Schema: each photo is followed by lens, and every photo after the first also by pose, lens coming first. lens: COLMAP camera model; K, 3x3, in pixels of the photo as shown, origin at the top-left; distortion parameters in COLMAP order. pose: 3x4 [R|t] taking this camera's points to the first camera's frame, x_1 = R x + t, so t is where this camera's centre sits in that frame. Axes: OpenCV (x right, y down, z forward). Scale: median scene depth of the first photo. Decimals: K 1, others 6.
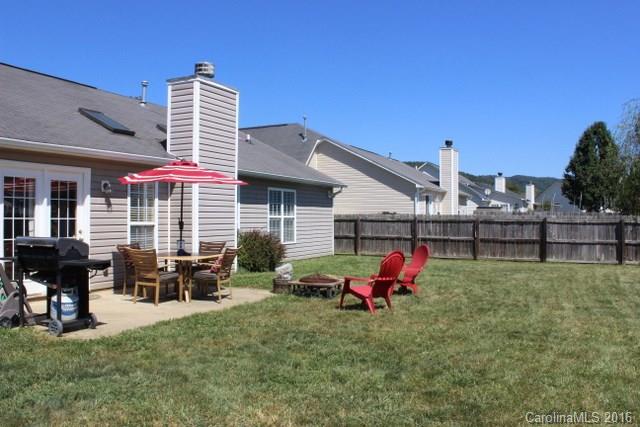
lens RADIAL K [[571.8, 0, 332.5], [0, 571.8, 216.4], [0, 0, 1]] dist [-0.232555, 0.337269]
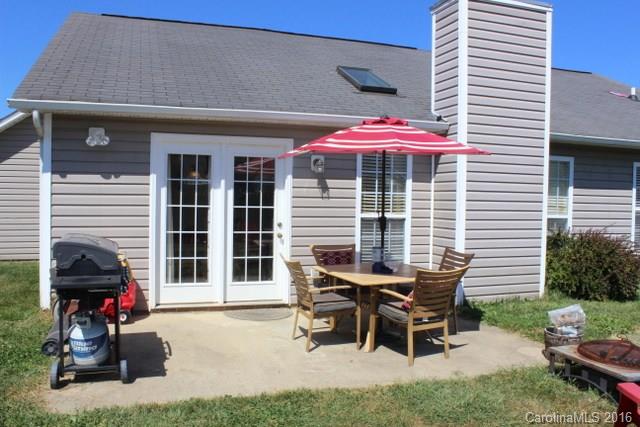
lens RADIAL K [[571.8, 0, 332.5], [0, 571.8, 216.4], [0, 0, 1]] dist [-0.232555, 0.337269]
pose [[0.686532, 0.025339, -0.726658, 0.135804], [-0.013227, 0.999662, 0.022362, -0.001574], [0.726979, -0.005741, 0.686635, 0.480632]]
